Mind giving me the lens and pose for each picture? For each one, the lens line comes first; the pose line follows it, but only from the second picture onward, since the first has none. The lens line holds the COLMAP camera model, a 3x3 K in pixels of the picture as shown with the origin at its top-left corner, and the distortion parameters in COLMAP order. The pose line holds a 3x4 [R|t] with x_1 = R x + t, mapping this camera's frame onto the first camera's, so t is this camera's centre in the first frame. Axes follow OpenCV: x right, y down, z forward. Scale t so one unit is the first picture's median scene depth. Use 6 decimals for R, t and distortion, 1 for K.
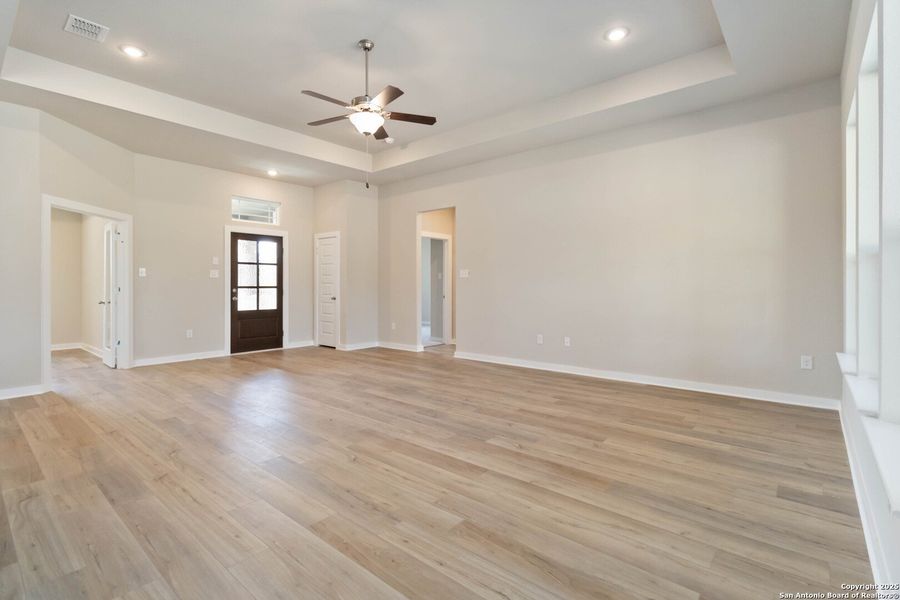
lens RADIAL K [[422.0, 0, 458.1], [0, 422.0, 287.5], [0, 0, 1]] dist [0.003664, 0.000394]
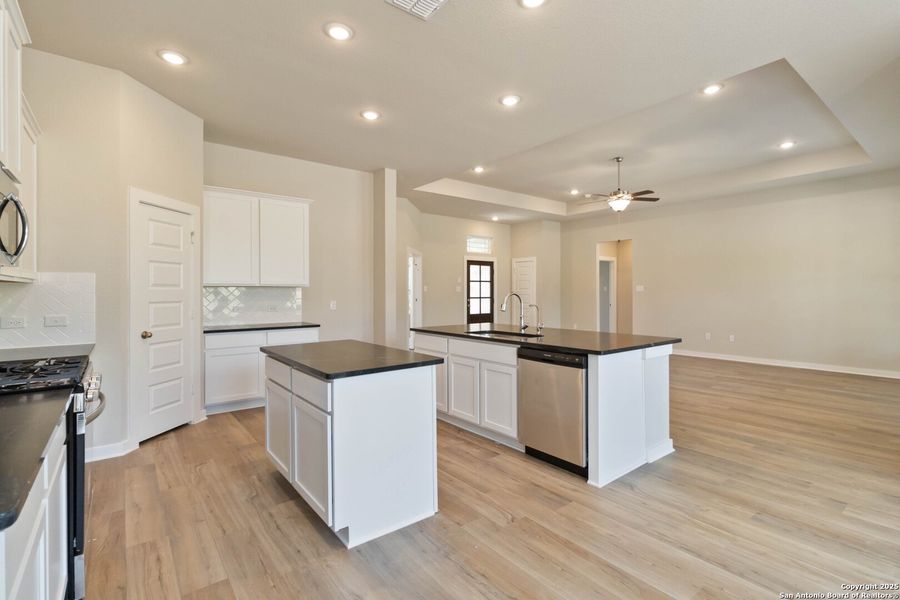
lens RADIAL K [[419.6, 0, 453.8], [0, 419.6, 288.3], [0, 0, 1]] dist [-0.004476, -0.000914]
pose [[0.979737, -0.003099, -0.200264, -0.288503], [0.001757, 0.999975, -0.006879, -0.023856], [0.200281, 0.006387, 0.979718, -0.427480]]
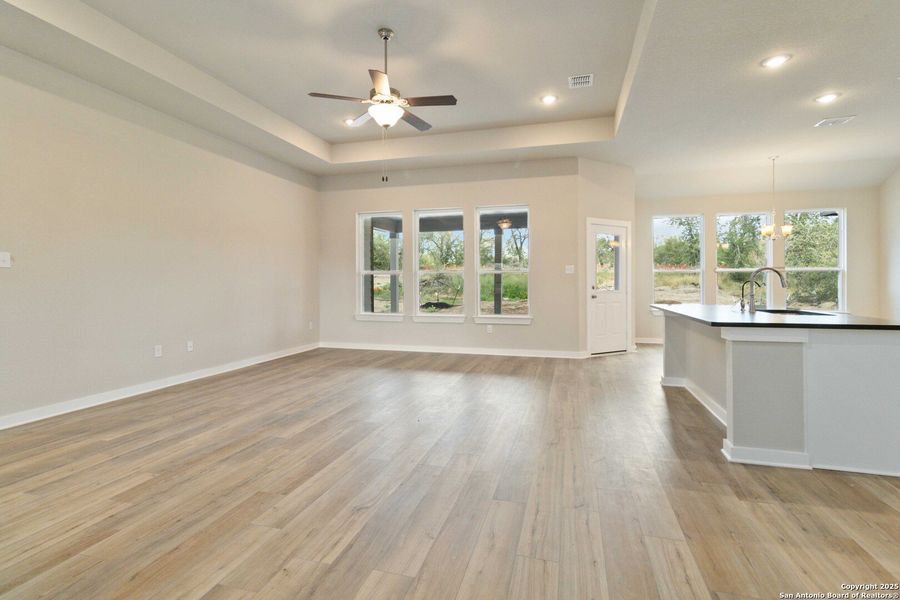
lens RADIAL K [[419.6, 0, 453.8], [0, 419.6, 288.3], [0, 0, 1]] dist [-0.004476, -0.000914]
pose [[-0.409541, -0.006472, 0.912269, -0.618543], [0.002670, 0.999962, 0.008292, -0.000839], [-0.912288, 0.005832, -0.409508, 0.672092]]
